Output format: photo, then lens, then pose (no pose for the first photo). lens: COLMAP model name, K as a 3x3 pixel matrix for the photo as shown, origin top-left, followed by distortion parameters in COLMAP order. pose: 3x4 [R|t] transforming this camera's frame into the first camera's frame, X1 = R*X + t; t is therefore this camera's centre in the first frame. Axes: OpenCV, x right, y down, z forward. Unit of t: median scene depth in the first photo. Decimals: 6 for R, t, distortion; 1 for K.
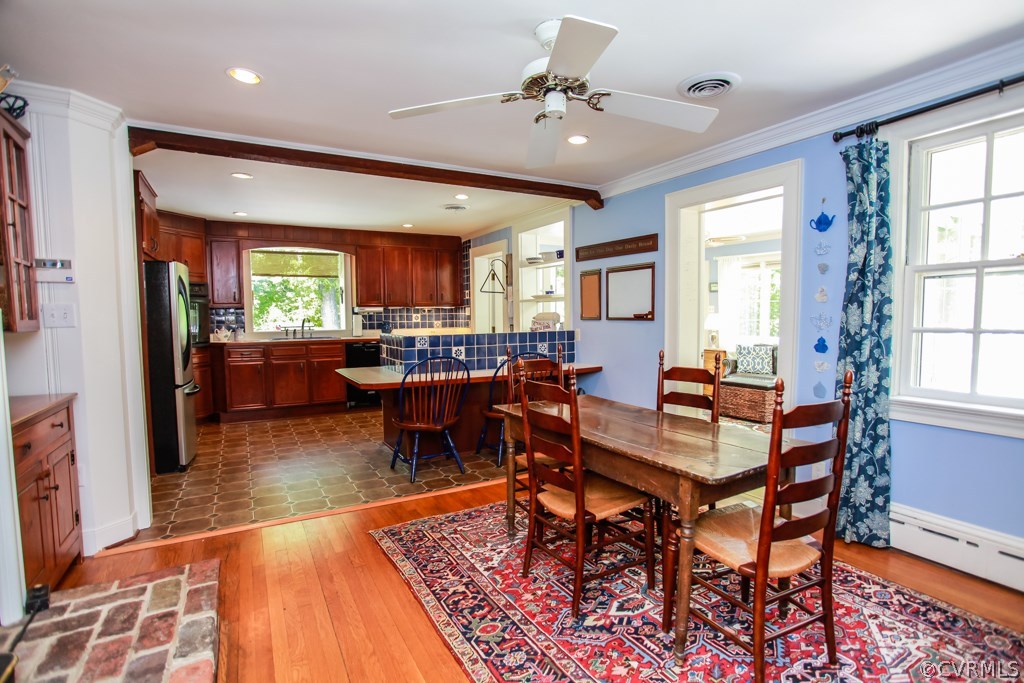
lens RADIAL K [[503.2, 0, 519.2], [0, 503.2, 353.1], [0, 0, 1]] dist [-0.062944, 0.025451]
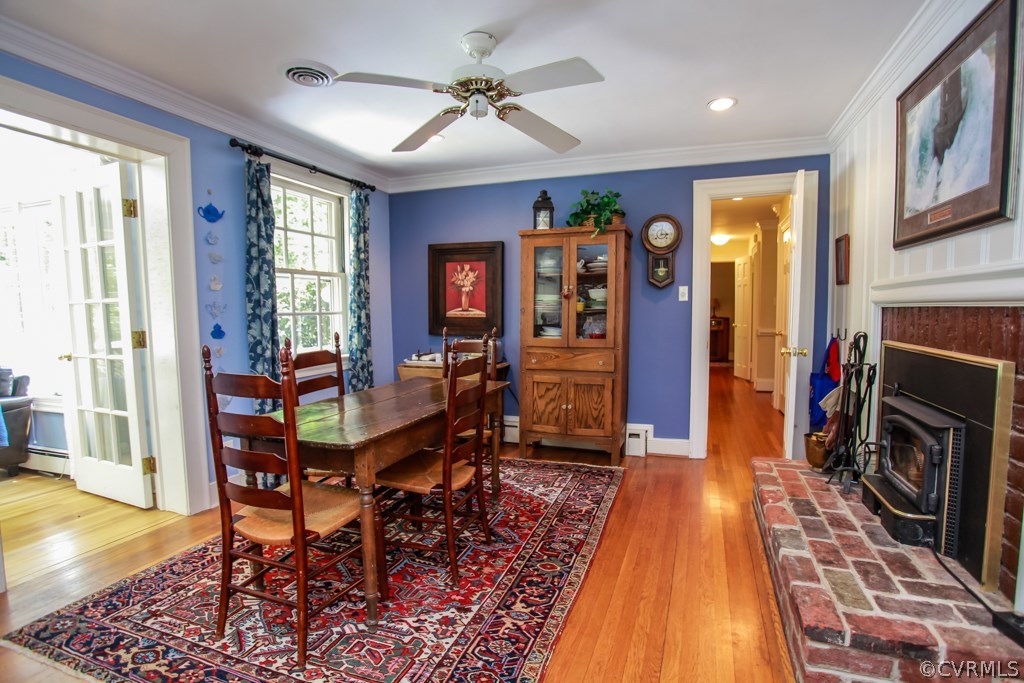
lens RADIAL K [[503.2, 0, 519.2], [0, 503.2, 353.1], [0, 0, 1]] dist [-0.062944, 0.025451]
pose [[-0.651117, -0.050889, 0.757270, -0.782213], [0.070694, 0.989346, 0.127268, -0.075912], [-0.755678, 0.136401, -0.640582, 1.556981]]
